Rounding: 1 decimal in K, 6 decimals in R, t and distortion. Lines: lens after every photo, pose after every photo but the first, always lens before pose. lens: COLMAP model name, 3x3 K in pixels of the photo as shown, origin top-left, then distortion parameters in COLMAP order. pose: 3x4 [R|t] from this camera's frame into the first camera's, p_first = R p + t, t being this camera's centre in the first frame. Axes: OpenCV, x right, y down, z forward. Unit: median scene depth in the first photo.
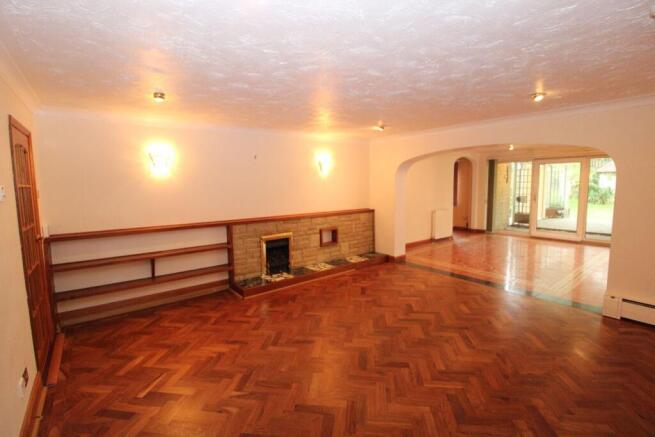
lens RADIAL K [[305.7, 0, 324.8], [0, 305.7, 216.5], [0, 0, 1]] dist [-0.019529, -0.002589]
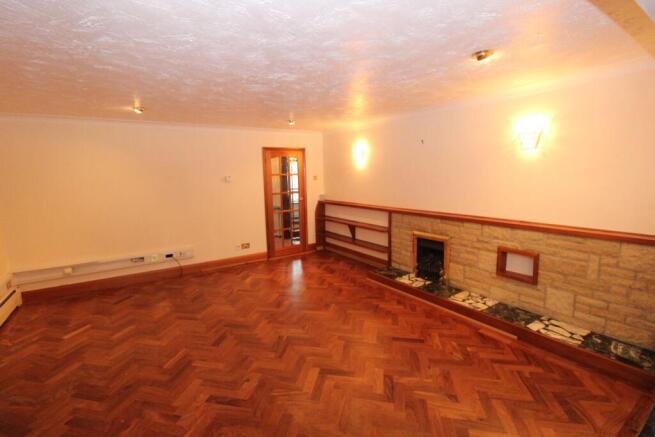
lens RADIAL K [[305.7, 0, 324.8], [0, 305.7, 216.5], [0, 0, 1]] dist [-0.019529, -0.002589]
pose [[-0.085399, 0.152727, -0.984572, 0.731536], [-0.086016, 0.983362, 0.160000, -0.102776], [0.992627, 0.098352, -0.070841, 0.839278]]
